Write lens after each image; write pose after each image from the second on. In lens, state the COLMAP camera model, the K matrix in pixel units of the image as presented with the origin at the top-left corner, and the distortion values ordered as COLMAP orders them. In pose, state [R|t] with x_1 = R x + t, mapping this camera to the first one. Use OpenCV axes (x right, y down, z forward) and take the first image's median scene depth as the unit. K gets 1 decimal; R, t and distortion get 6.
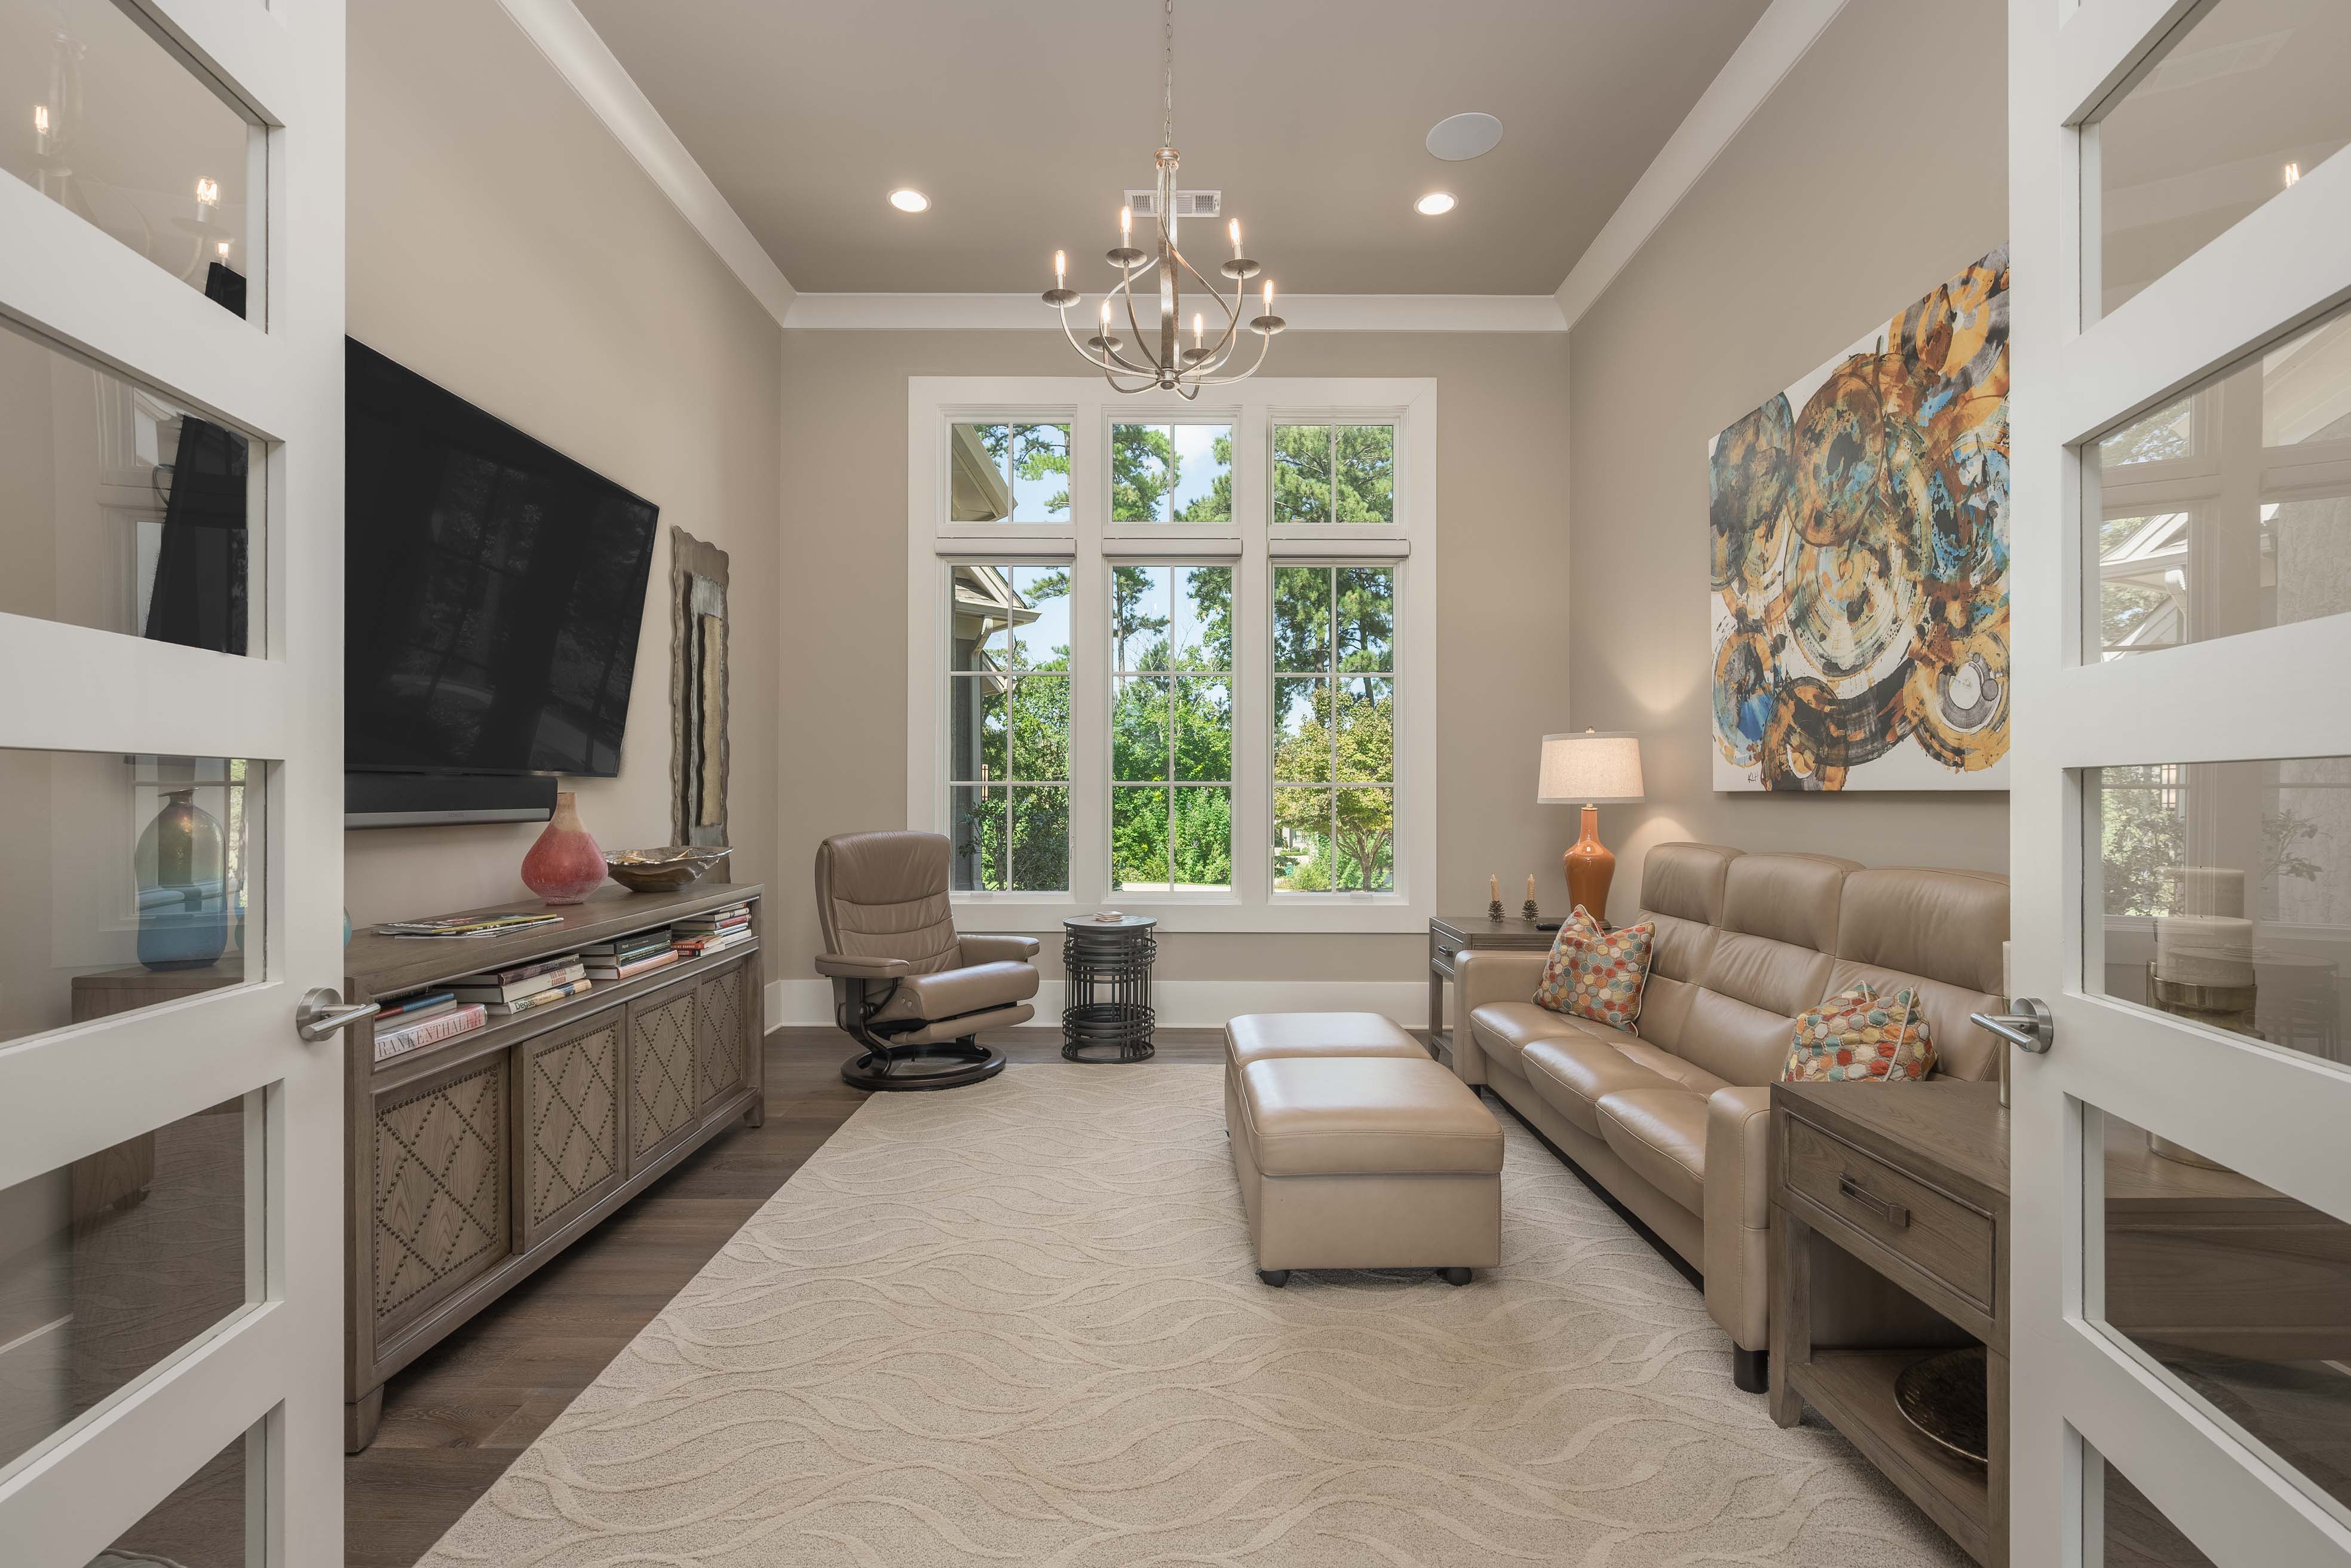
lens RADIAL K [[1037.0, 0, 1187.2], [0, 1037.0, 786.6], [0, 0, 1]] dist [-0.000443, -0.000158]
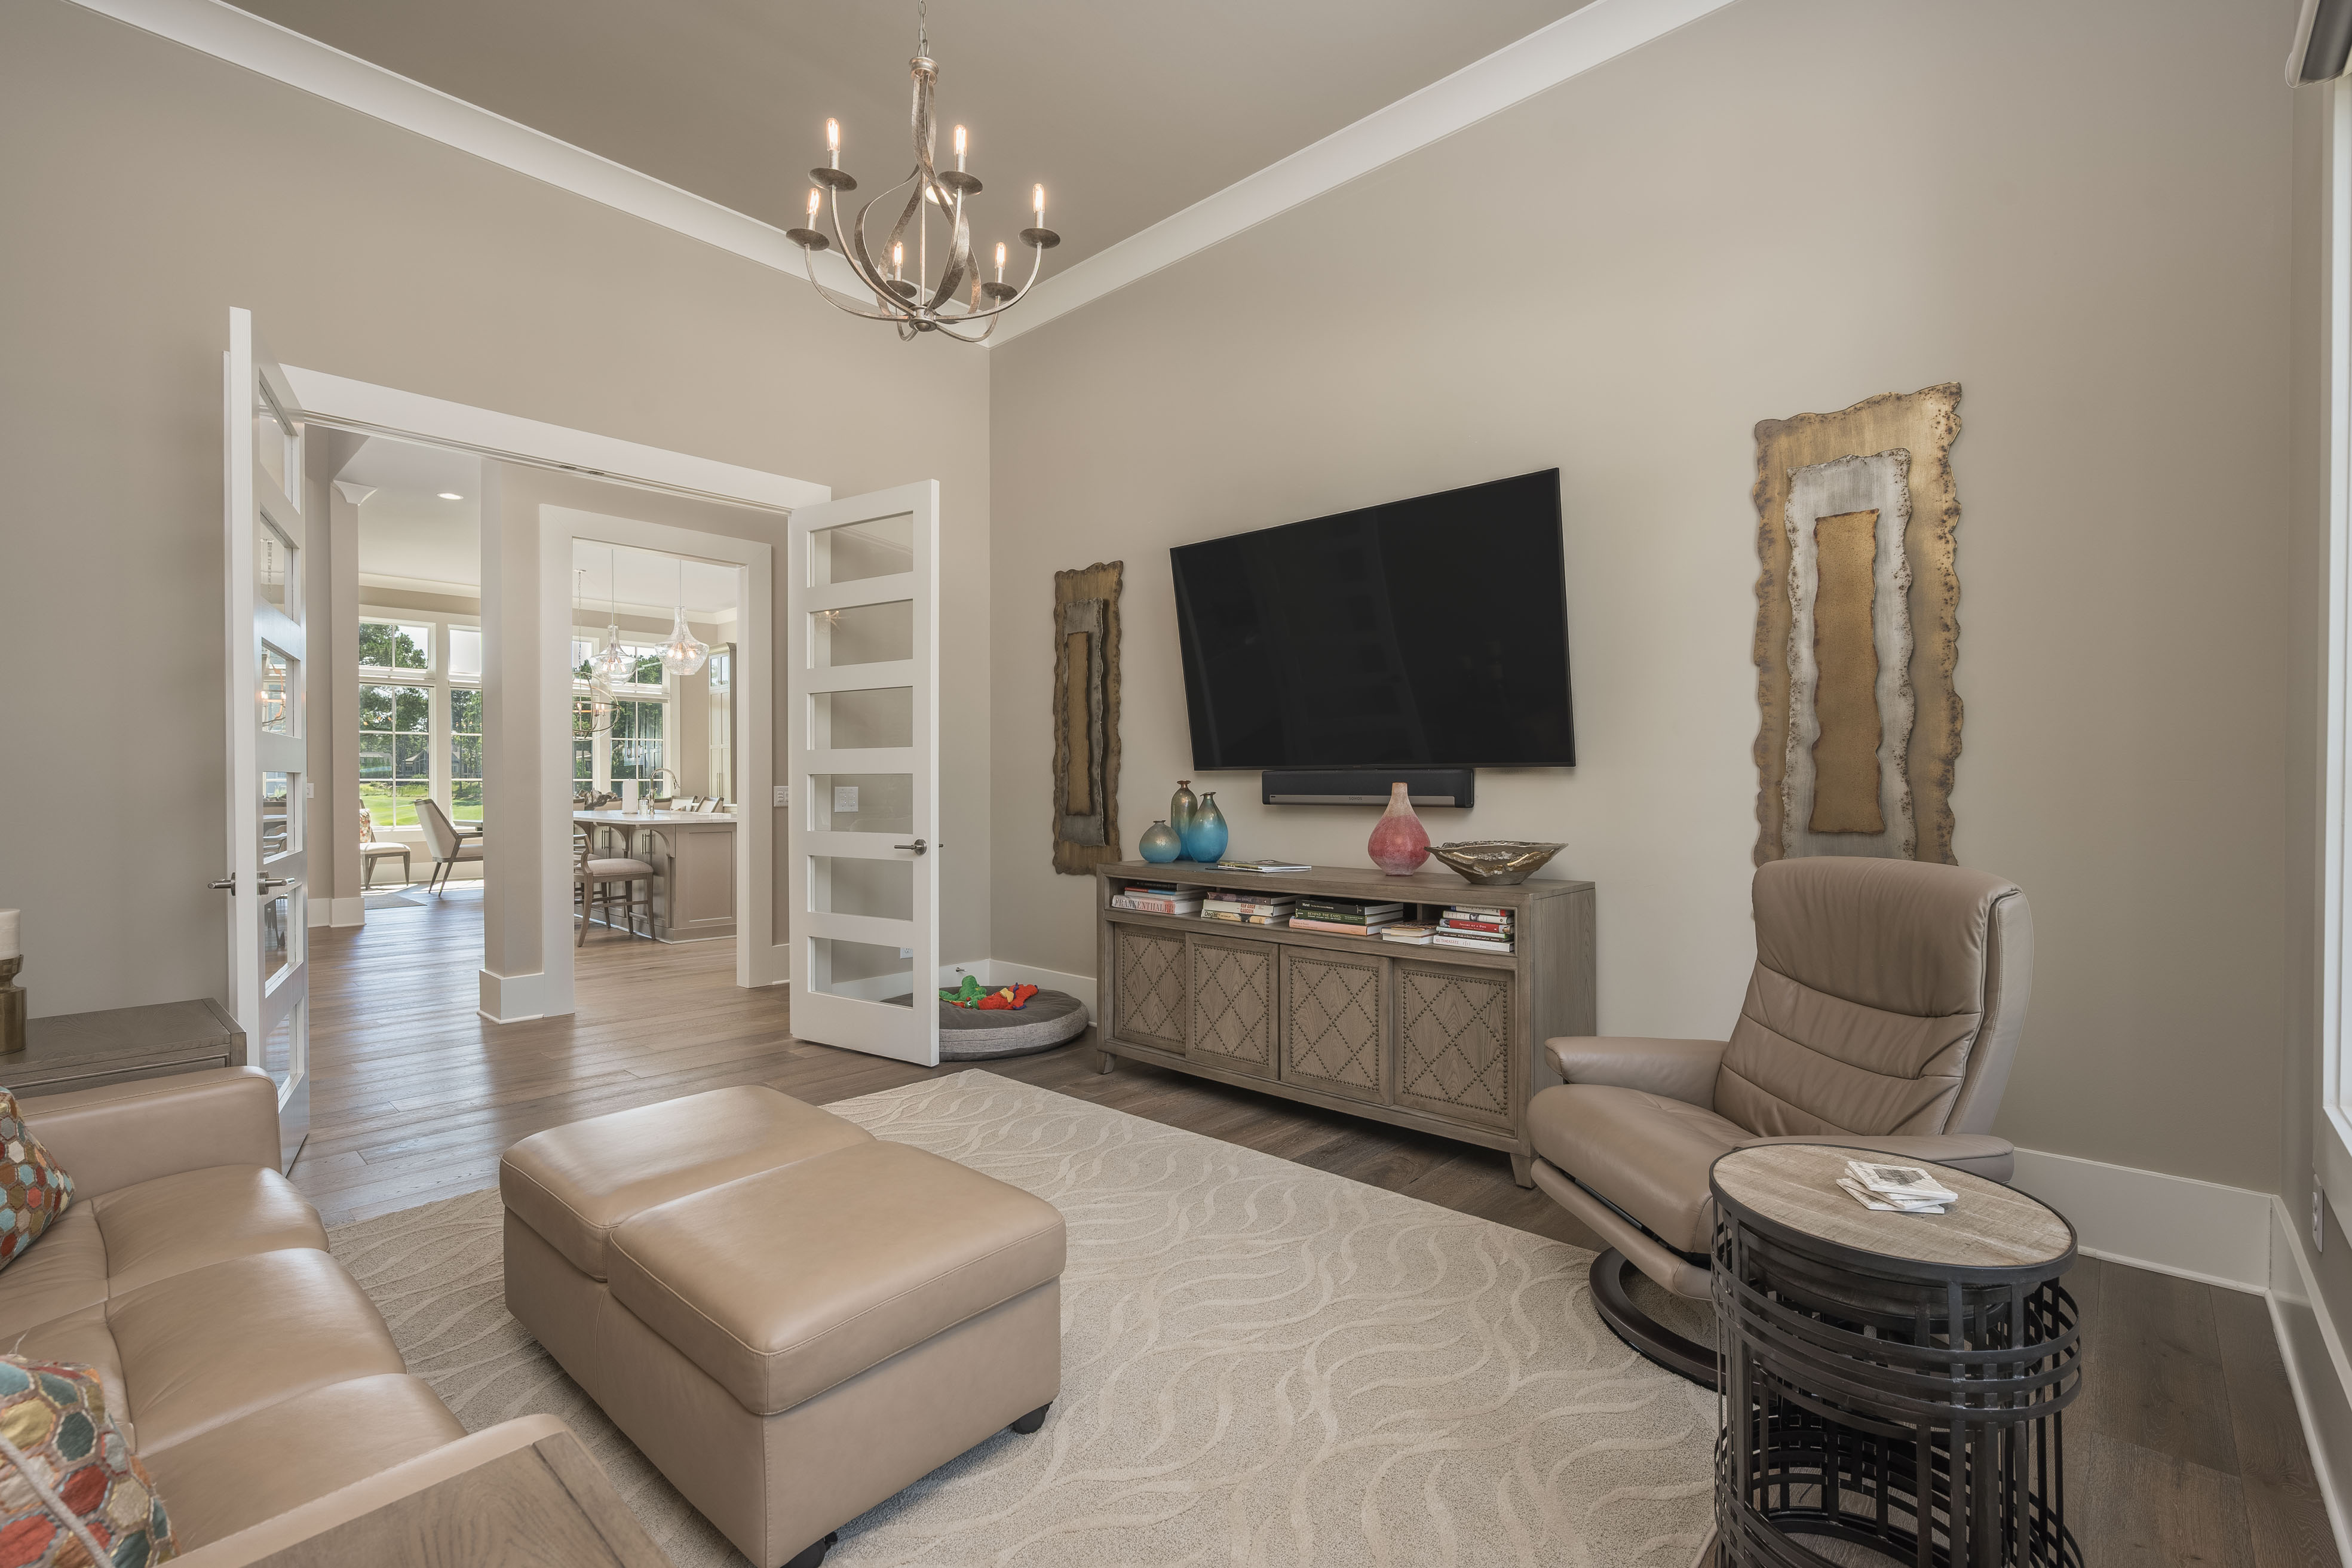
lens RADIAL K [[1037.4, 0, 1187.7], [0, 1037.4, 786.6], [0, 0, 1]] dist [-0.000443, -0.000158]
pose [[-0.676383, 0.009362, -0.736491, 0.556182], [0.007404, 0.999955, 0.005911, 0.003733], [0.736513, -0.001455, -0.676422, 2.037341]]
